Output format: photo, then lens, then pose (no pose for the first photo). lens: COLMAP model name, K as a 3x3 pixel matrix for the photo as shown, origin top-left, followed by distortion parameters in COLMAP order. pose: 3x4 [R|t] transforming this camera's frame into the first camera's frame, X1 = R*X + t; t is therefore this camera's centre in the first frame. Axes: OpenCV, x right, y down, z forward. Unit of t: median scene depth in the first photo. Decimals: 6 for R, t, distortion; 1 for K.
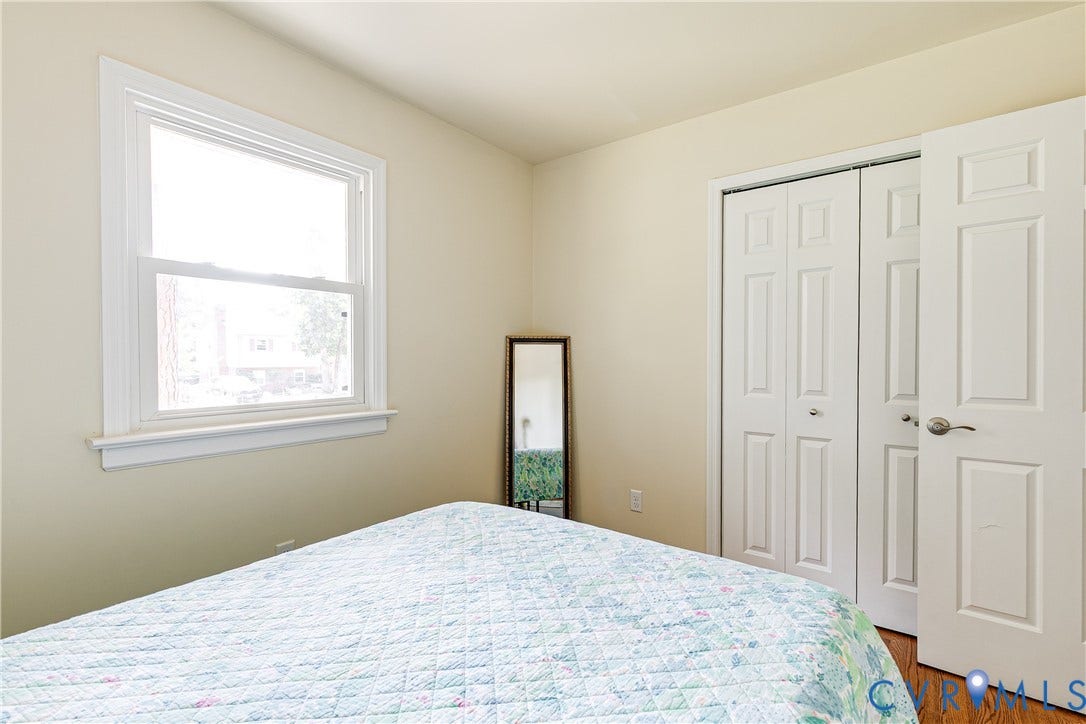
lens RADIAL K [[491.8, 0, 540.7], [0, 491.8, 363.0], [0, 0, 1]] dist [0.024198, 0.000118]
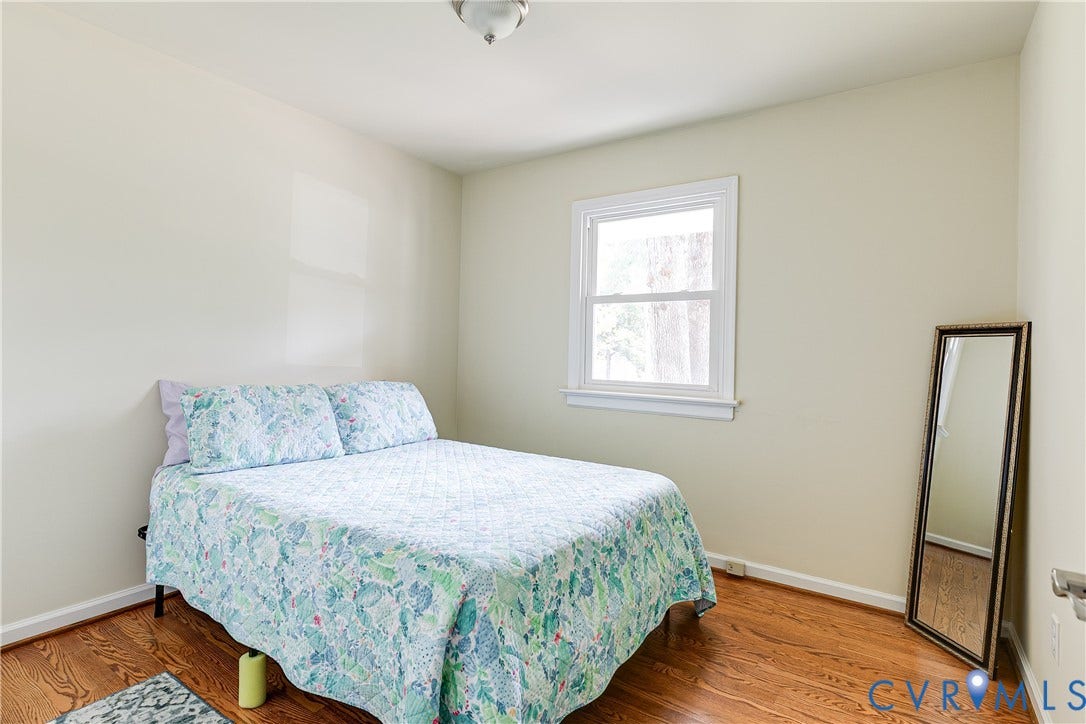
lens RADIAL K [[514.8, 0, 543.7], [0, 514.8, 354.3], [0, 0, 1]] dist [0.002194, 0.000217]
pose [[0.076010, 0.005277, -0.997093, 1.089951], [-0.037005, 0.999312, 0.002468, 0.007687], [0.996420, 0.036710, 0.076153, 0.675304]]
